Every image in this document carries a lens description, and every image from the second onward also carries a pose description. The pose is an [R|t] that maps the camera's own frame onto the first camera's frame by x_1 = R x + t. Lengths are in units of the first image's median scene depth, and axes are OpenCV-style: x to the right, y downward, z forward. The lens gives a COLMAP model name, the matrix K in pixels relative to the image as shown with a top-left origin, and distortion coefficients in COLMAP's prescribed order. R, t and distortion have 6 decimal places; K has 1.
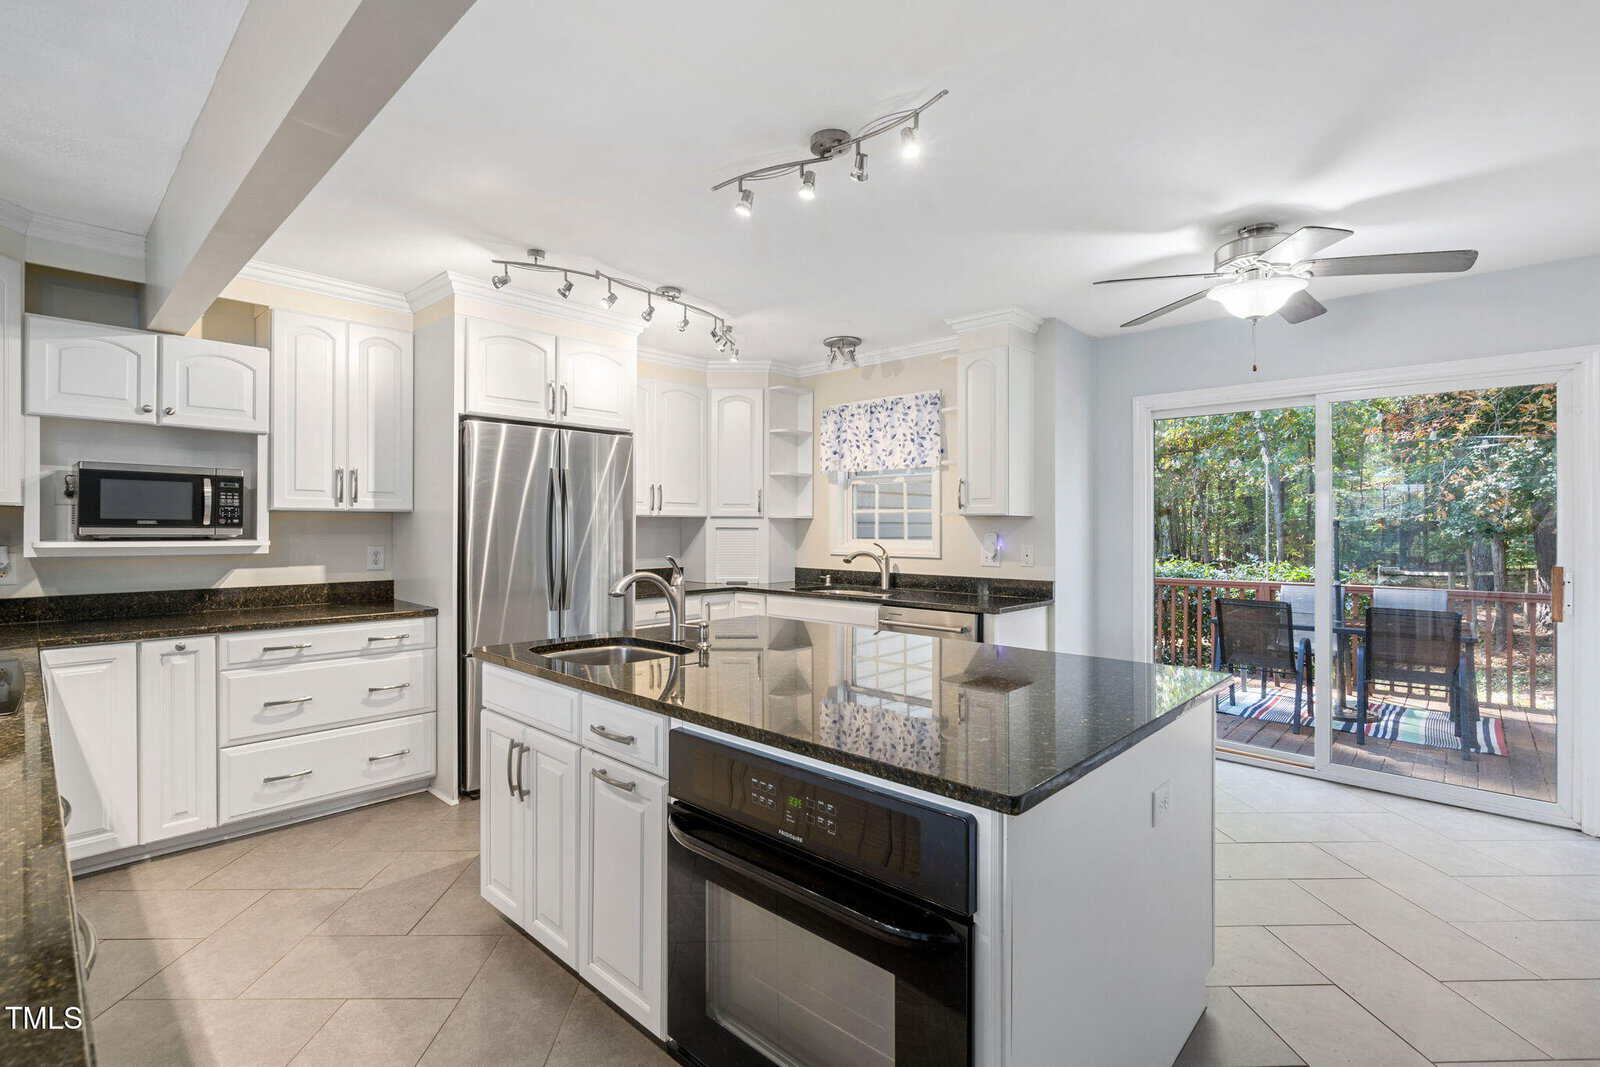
lens RADIAL K [[737.9, 0, 801.2], [0, 737.9, 529.9], [0, 0, 1]] dist [0.004395, 0.000584]
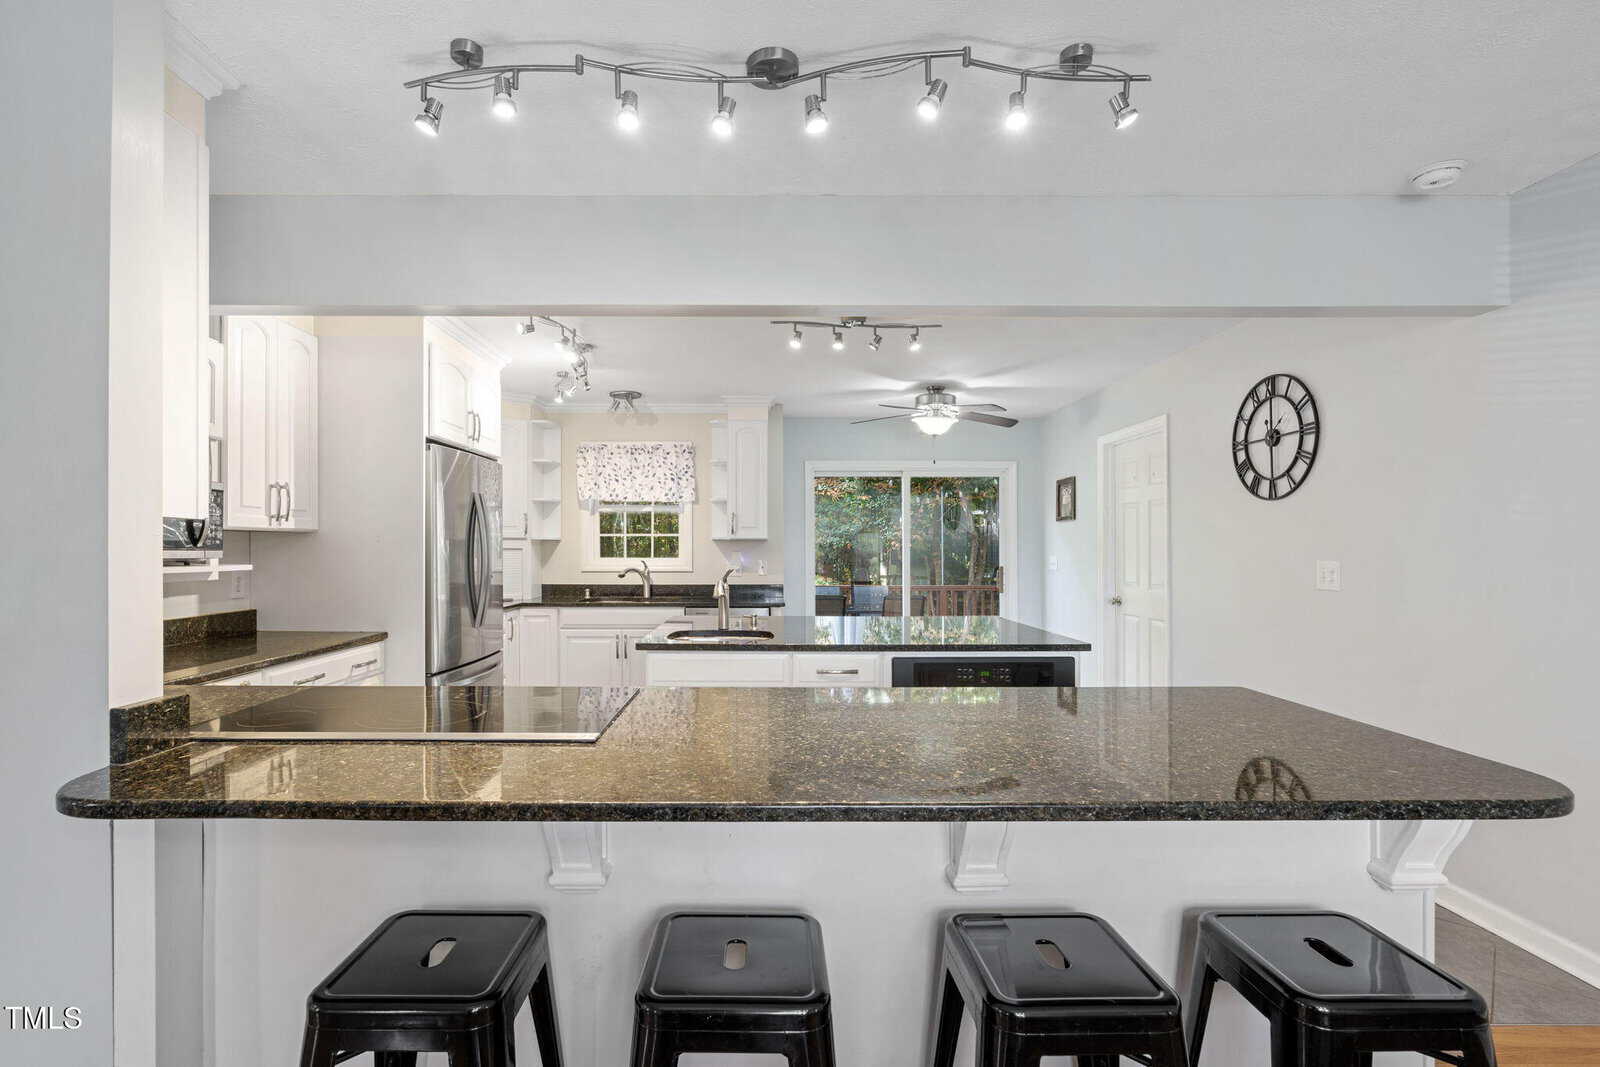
lens RADIAL K [[737.9, 0, 776.6], [0, 737.9, 548.4], [0, 0, 1]] dist [0.004395, 0.000584]
pose [[0.723095, -0.002387, 0.690744, -0.584872], [0.003425, 0.999994, -0.000129, -0.001589], [-0.690740, 0.002459, 0.723099, -0.045183]]
